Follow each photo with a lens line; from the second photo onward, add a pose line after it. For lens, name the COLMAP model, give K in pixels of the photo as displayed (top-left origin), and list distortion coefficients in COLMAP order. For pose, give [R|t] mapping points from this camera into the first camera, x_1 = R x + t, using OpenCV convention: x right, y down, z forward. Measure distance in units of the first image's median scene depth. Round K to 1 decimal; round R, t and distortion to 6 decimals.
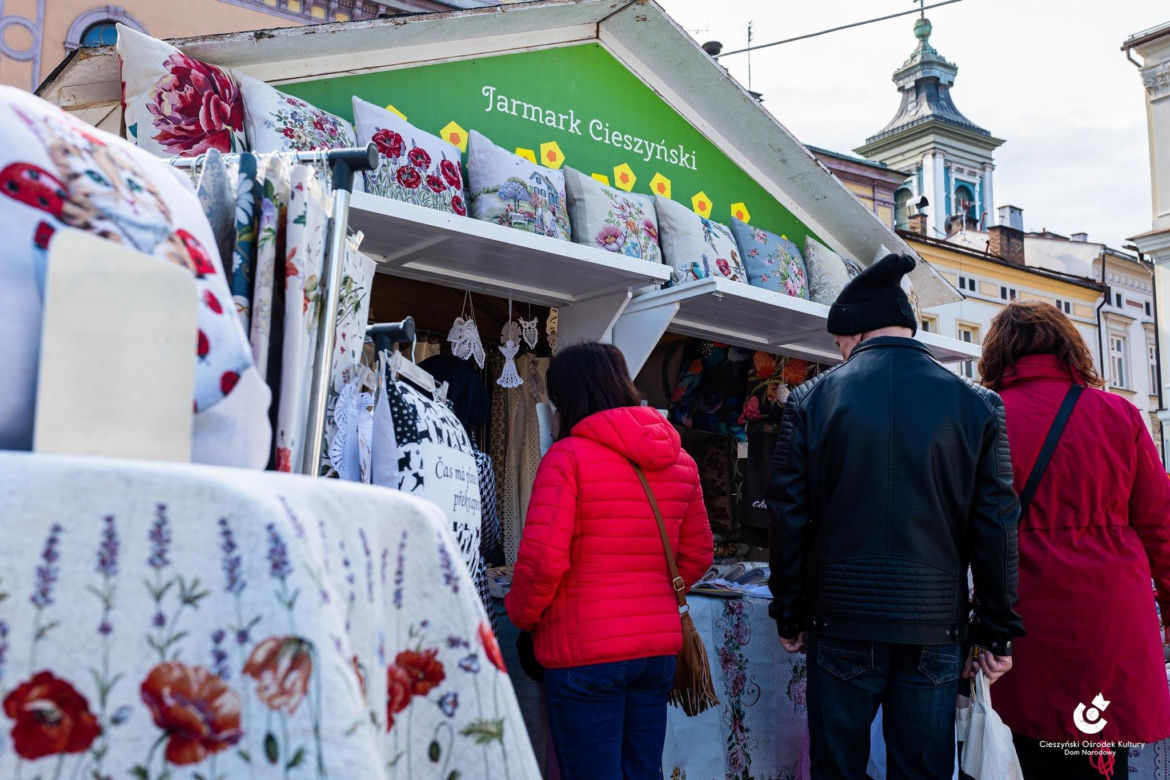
lens RADIAL K [[1177.0, 0, 568.6], [0, 1177.0, 389.6], [0, 0, 1]] dist [0.025700, -0.017884]
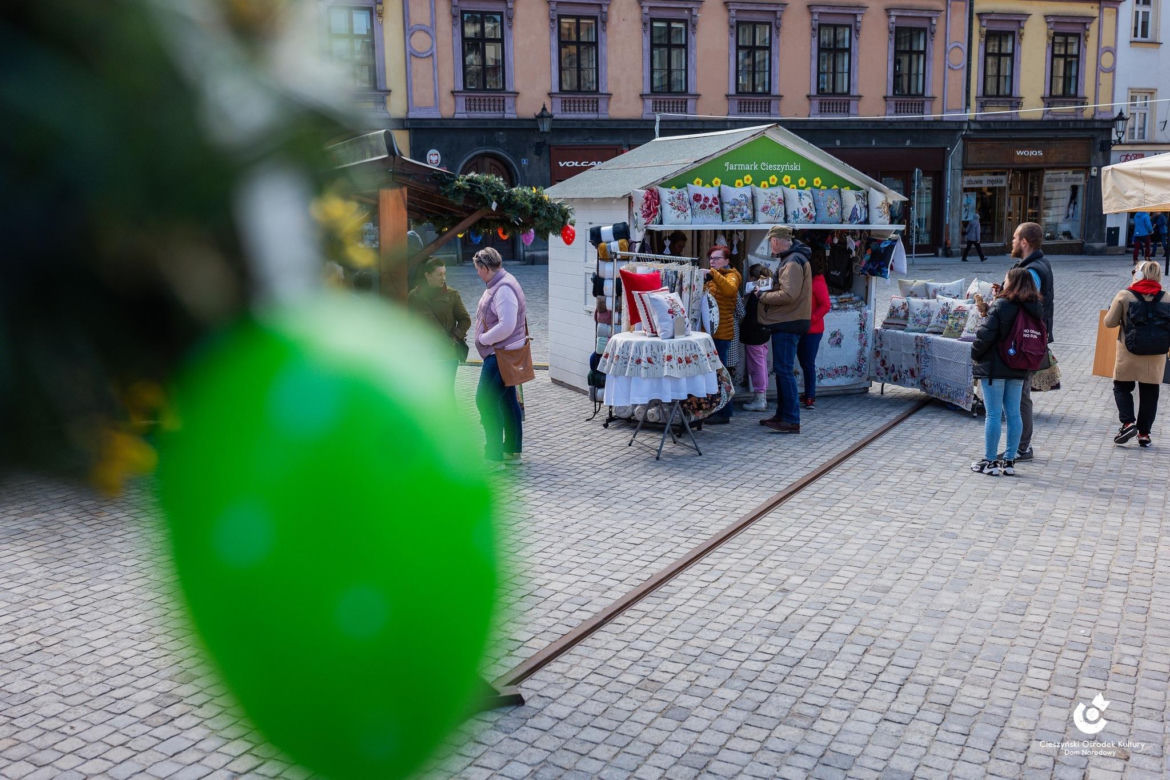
lens RADIAL K [[1177.0, 0, 568.6], [0, 1177.0, 389.6], [0, 0, 1]] dist [0.025700, -0.017884]
pose [[0.968972, 0.016245, -0.246635, 0.316288], [0.066668, 0.943678, 0.324079, -0.740452], [0.238009, -0.330466, 0.913315, -2.243209]]
